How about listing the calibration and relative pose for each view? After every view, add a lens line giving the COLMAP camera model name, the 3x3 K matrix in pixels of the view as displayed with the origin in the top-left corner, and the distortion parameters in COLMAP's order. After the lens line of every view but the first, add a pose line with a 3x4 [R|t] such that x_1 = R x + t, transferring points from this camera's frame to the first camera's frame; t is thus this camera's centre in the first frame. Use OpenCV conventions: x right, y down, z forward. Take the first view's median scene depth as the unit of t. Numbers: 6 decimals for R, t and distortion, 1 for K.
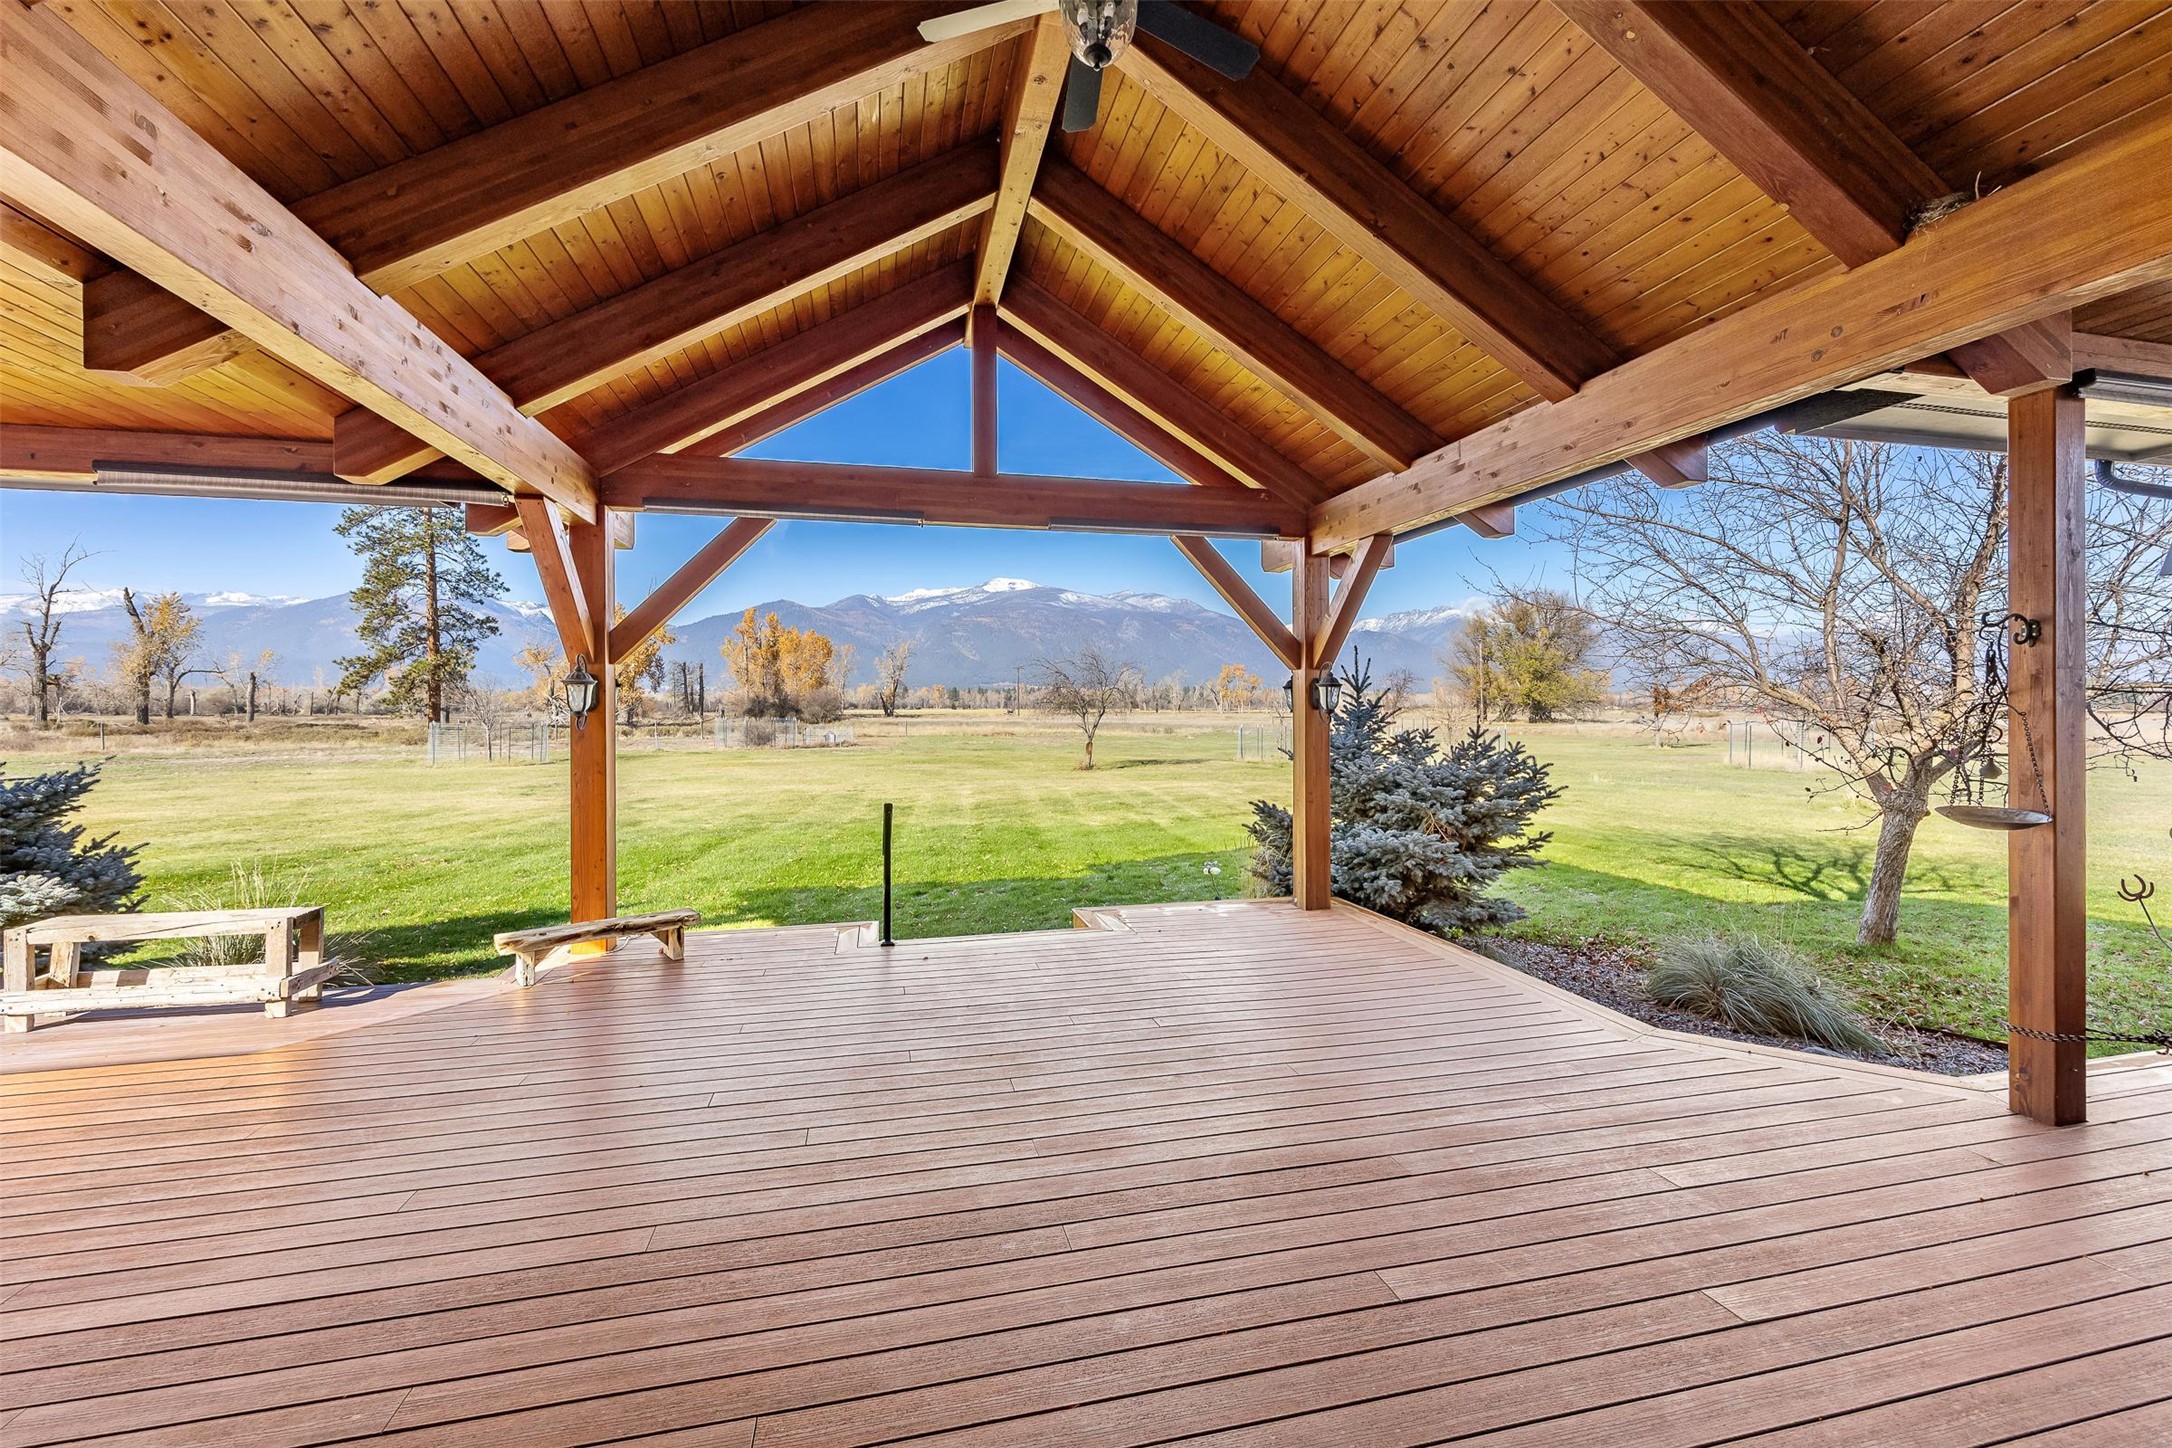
lens RADIAL K [[905.2, 0, 1086.0], [0, 905.2, 724.0], [0, 0, 1]] dist [-0.001022, -0.000094]
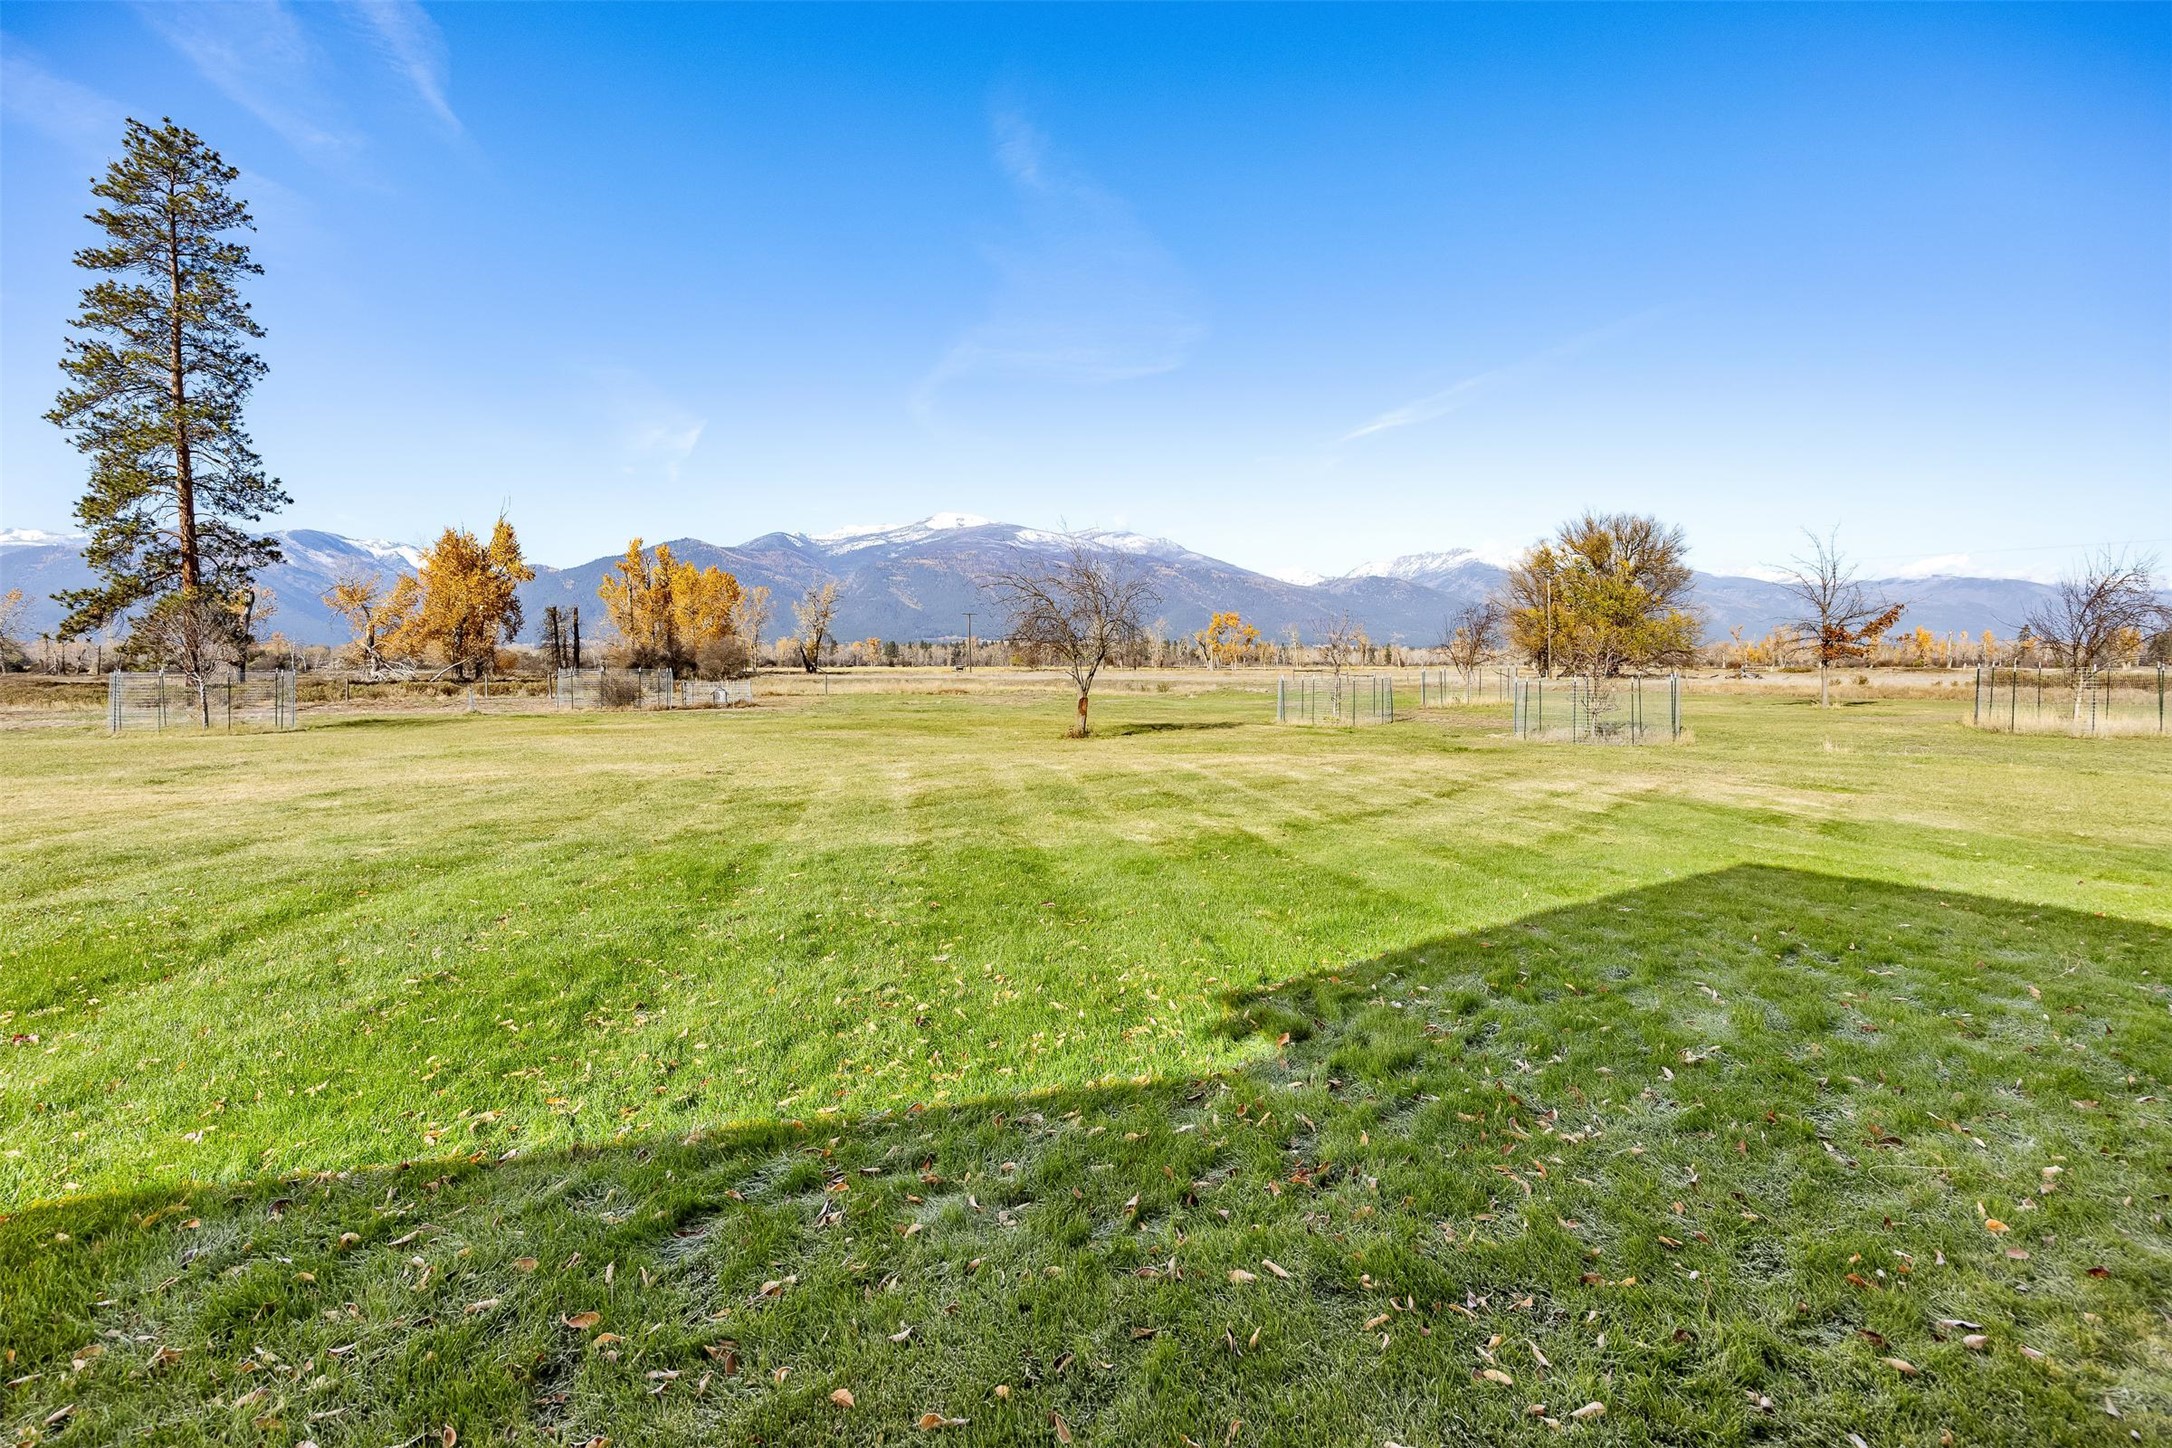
lens RADIAL K [[1029.7, 0, 1086.0], [0, 1029.7, 724.0], [0, 0, 1]] dist [-0.014057, 0.000137]
pose [[0.999192, -0.002998, 0.040072, -0.013954], [0.001526, 0.999325, 0.036709, 0.006198], [-0.040155, -0.036619, 0.998522, 0.118984]]
